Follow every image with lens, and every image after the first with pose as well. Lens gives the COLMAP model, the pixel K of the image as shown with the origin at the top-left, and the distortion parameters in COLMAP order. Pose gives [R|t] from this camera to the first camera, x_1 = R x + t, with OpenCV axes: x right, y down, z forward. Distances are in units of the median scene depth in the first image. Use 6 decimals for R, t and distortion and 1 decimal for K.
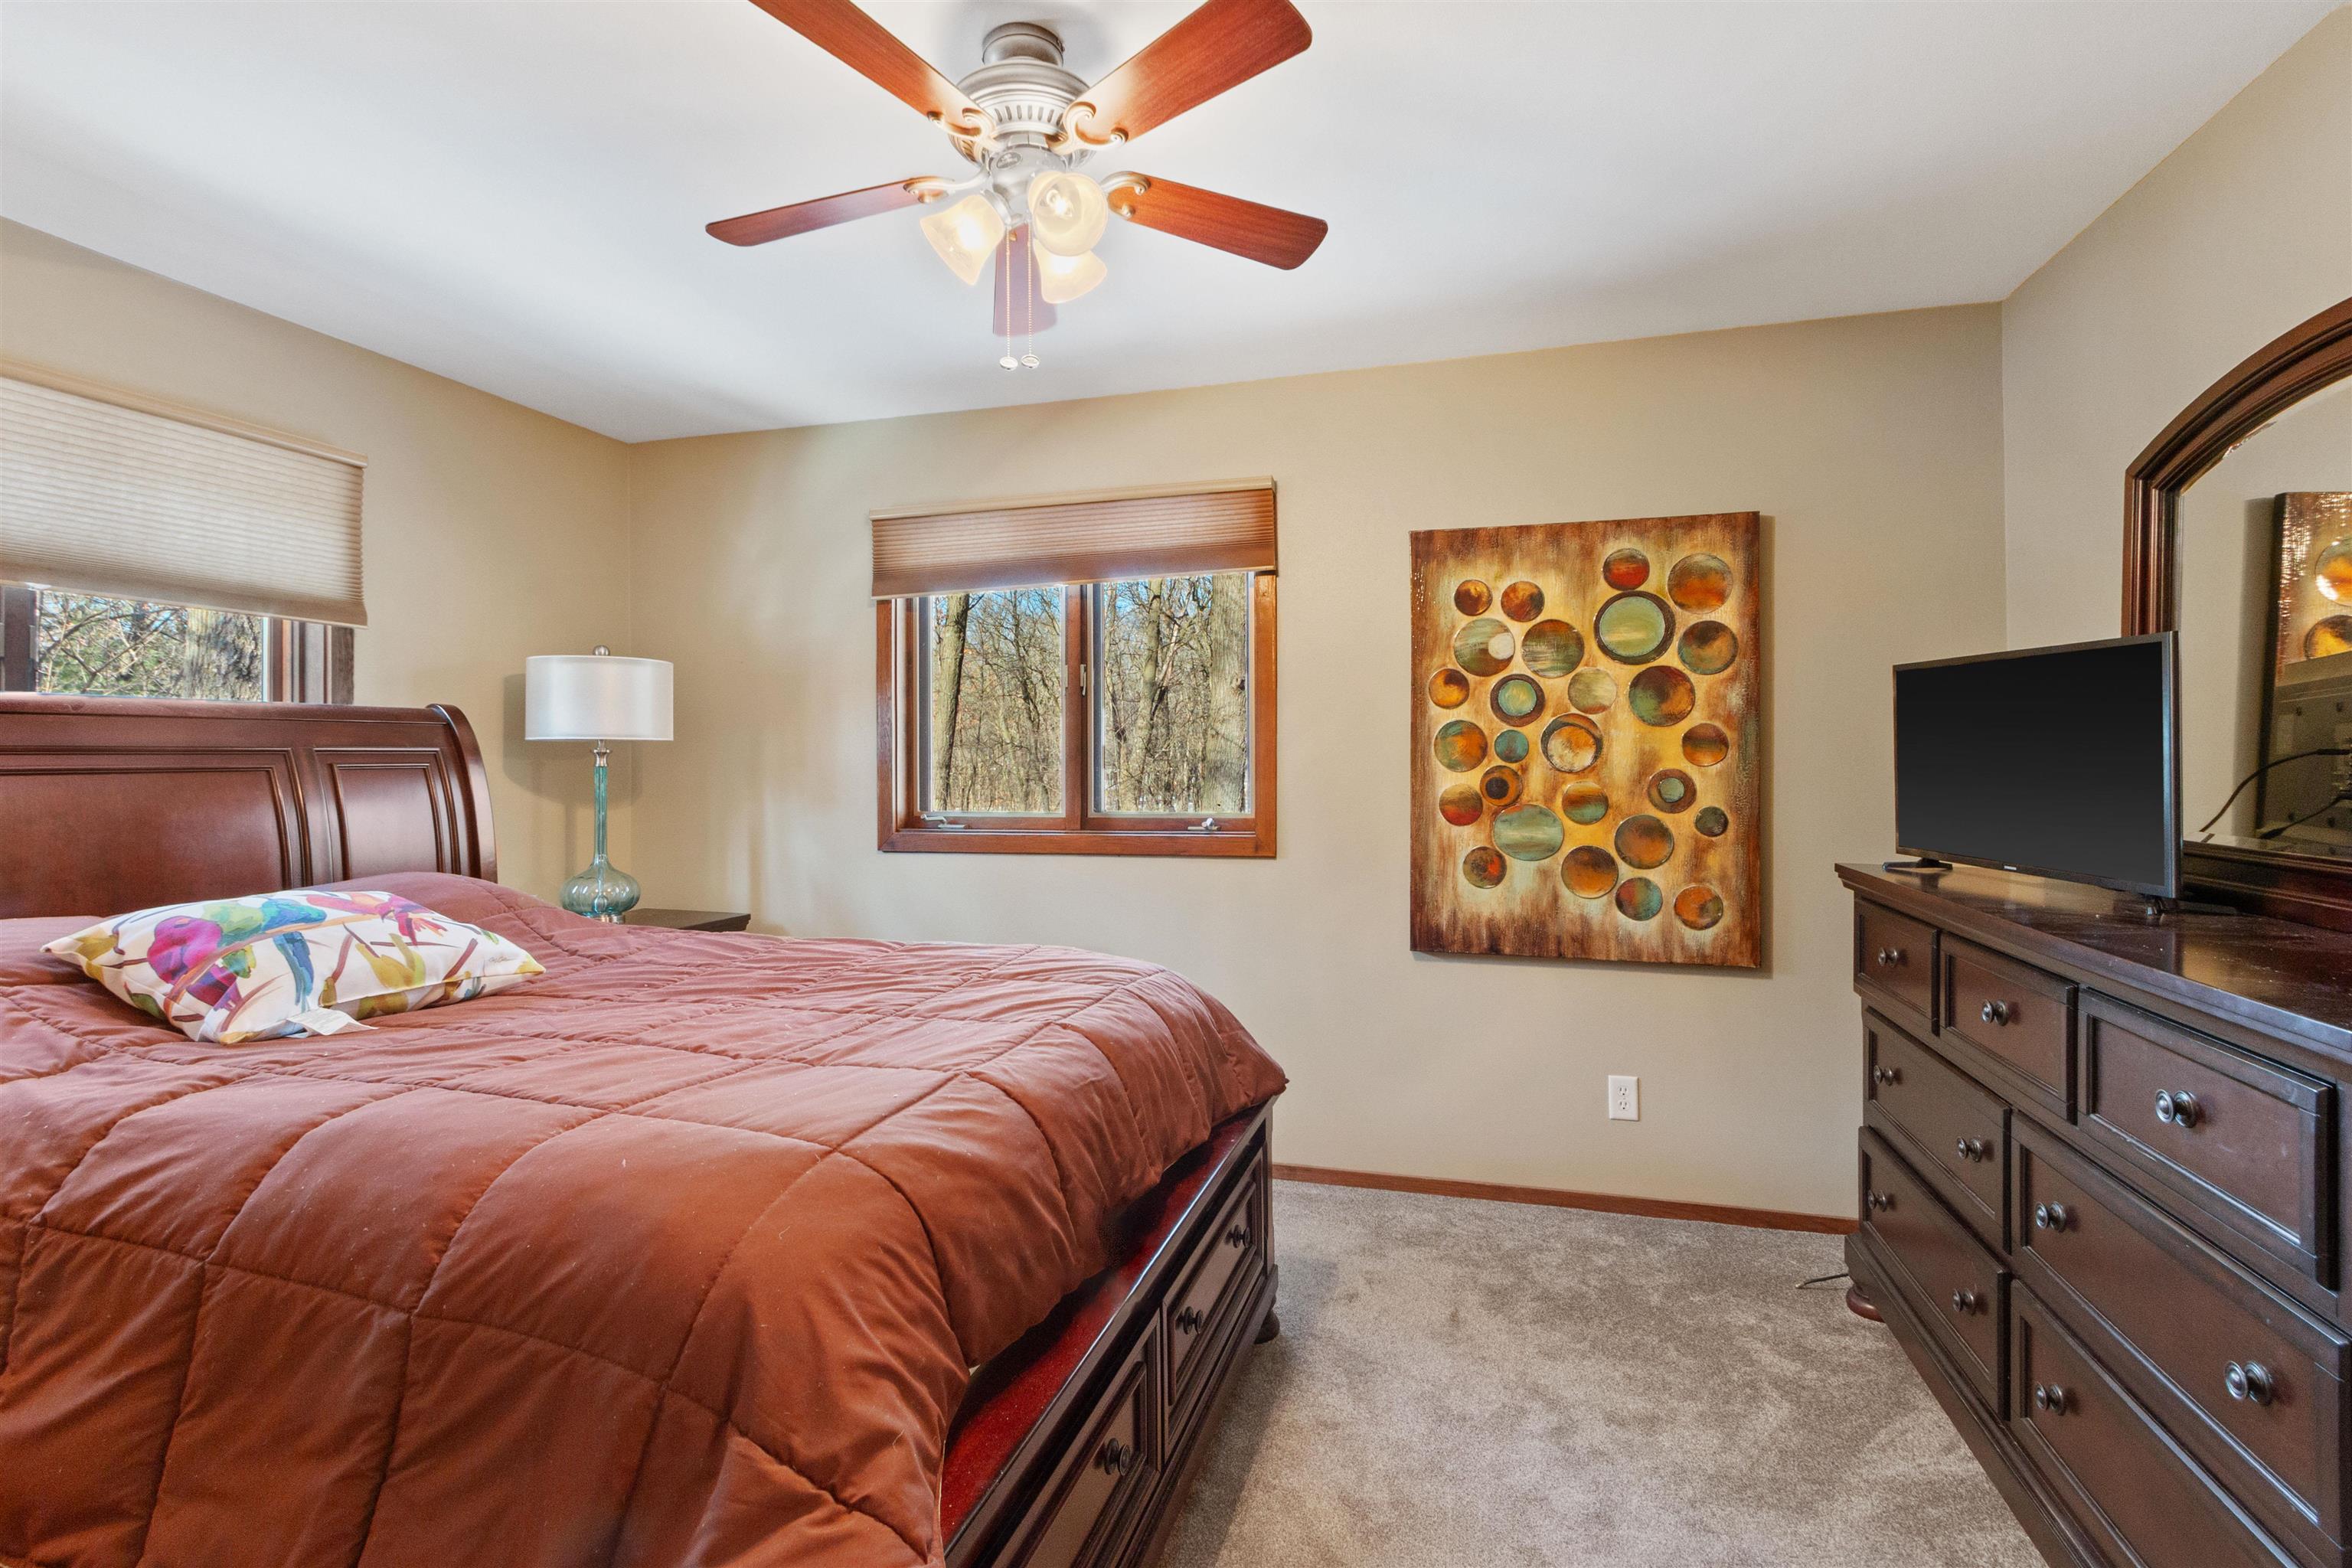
lens RADIAL K [[1096.5, 0, 1181.4], [0, 1096.5, 751.1], [0, 0, 1]] dist [0.004465, -0.001245]
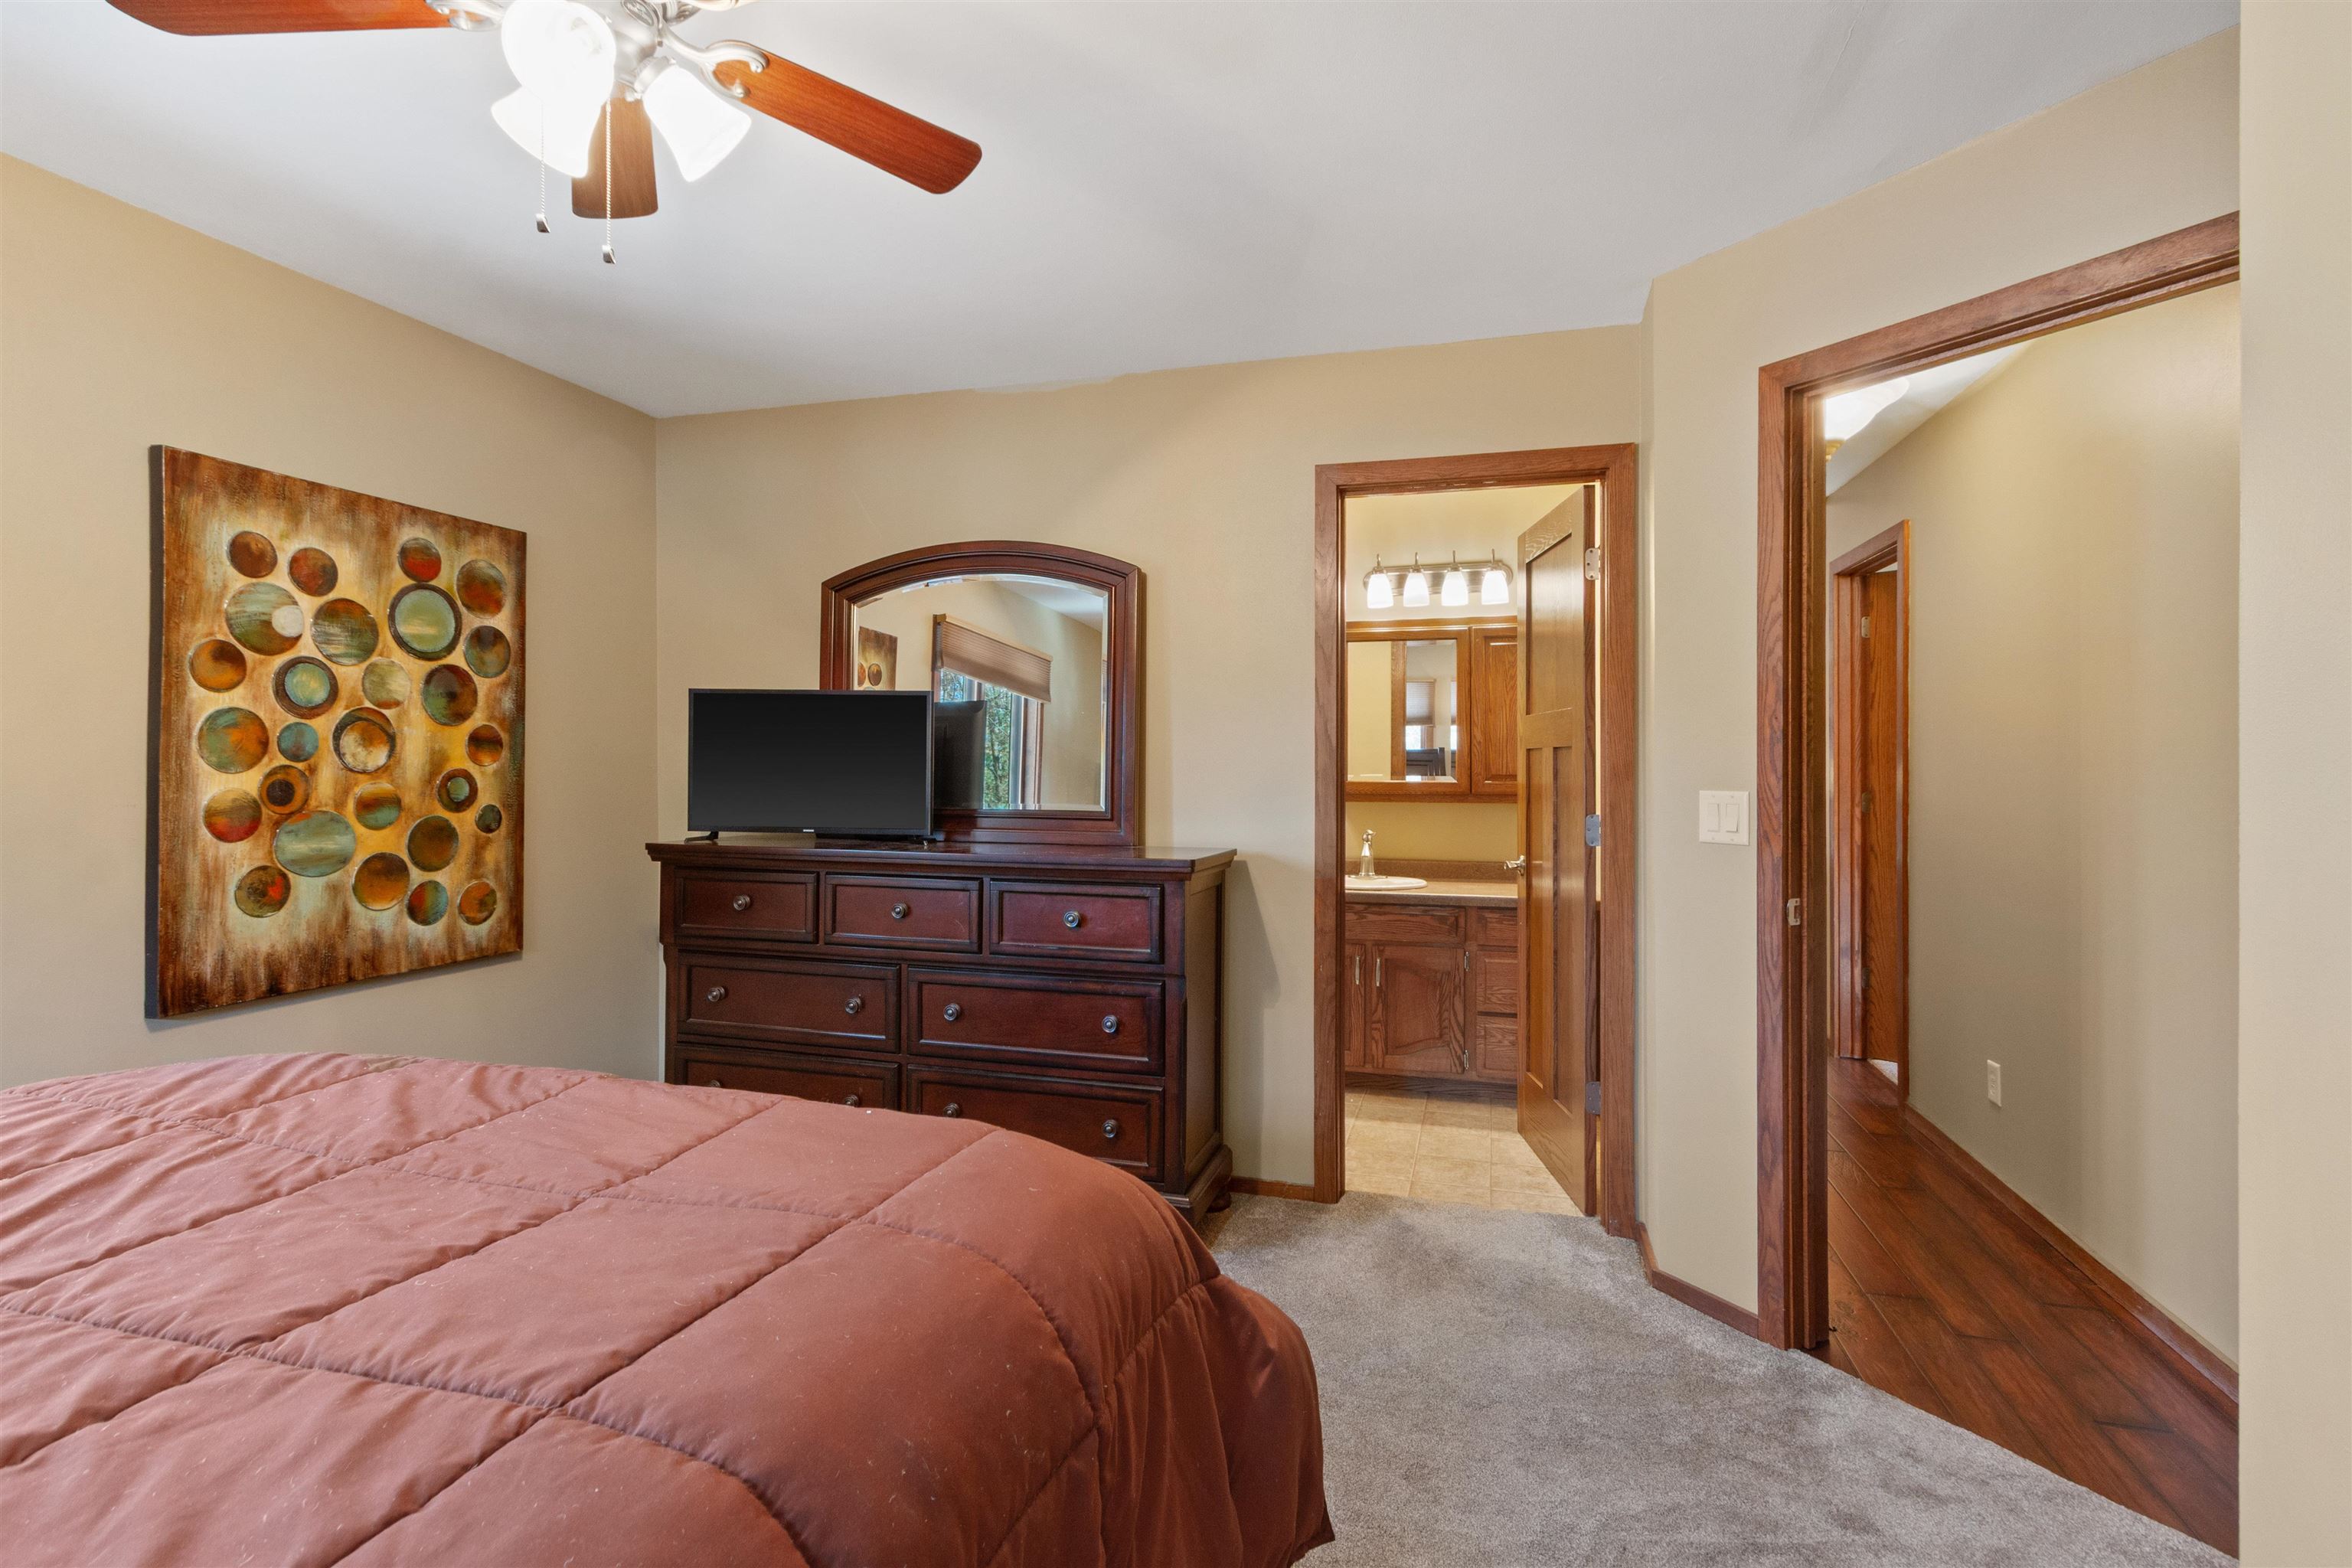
lens RADIAL K [[1096.5, 0, 1167.2], [0, 1096.5, 768.3], [0, 0, 1]] dist [0.004465, -0.001245]
pose [[0.004920, -0.002028, 0.999986, -0.541073], [-0.008797, 0.999959, 0.002072, 0.008015], [-0.999949, -0.008807, 0.004902, 0.338423]]
